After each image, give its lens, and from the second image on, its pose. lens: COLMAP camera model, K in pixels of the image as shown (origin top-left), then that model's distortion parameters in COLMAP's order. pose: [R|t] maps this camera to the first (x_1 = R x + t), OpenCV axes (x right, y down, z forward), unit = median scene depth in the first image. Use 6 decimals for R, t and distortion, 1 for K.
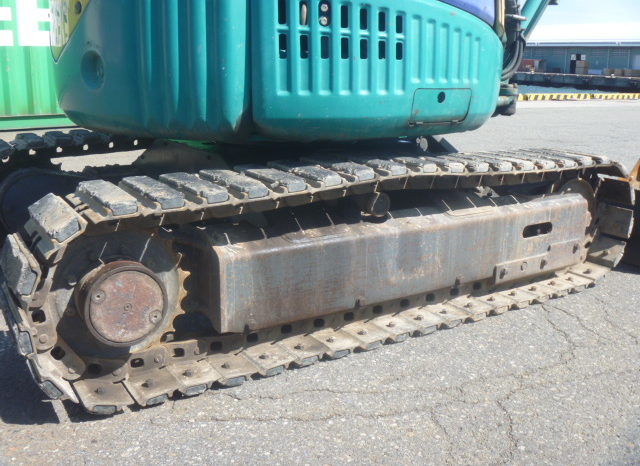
lens RADIAL K [[653.5, 0, 322.6], [0, 653.5, 224.8], [0, 0, 1]] dist [-0.092236, 0.009604]
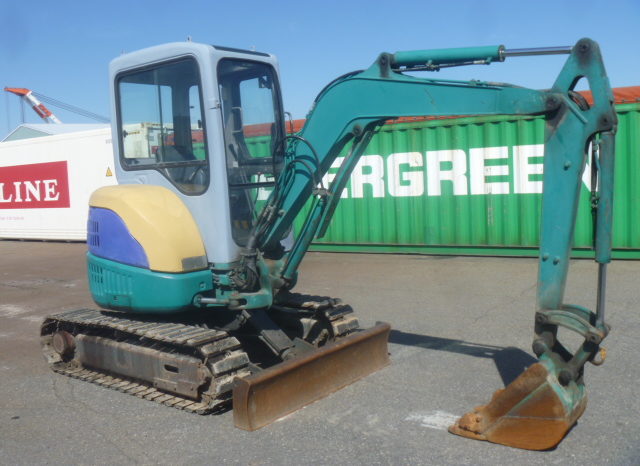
lens RADIAL K [[653.5, 0, 322.6], [0, 653.5, 224.8], [0, 0, 1]] dist [-0.092236, 0.009604]
pose [[0.350922, 0.050794, -0.935026, 2.972192], [-0.175968, 0.984316, -0.012571, -0.617130], [0.919722, 0.168946, 0.354356, 0.827771]]
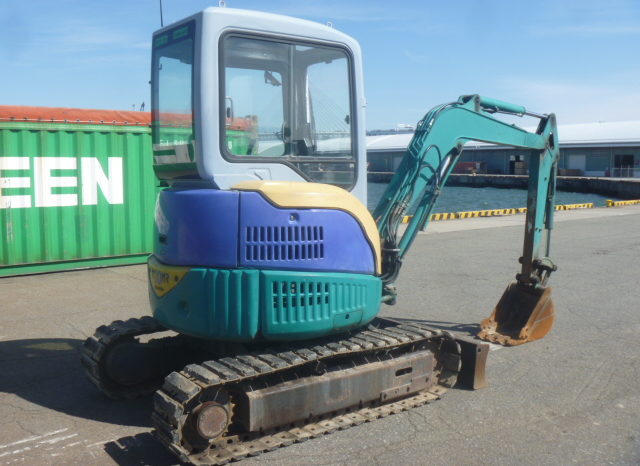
lens RADIAL K [[636.8, 0, 339.9], [0, 636.8, 244.3], [0, 0, 1]] dist [-0.109490, 0.000305]
pose [[0.994645, -0.016442, 0.102039, -0.053694], [0.029646, 0.991166, -0.129272, -0.165052], [-0.099012, 0.131605, 0.986345, -1.128960]]
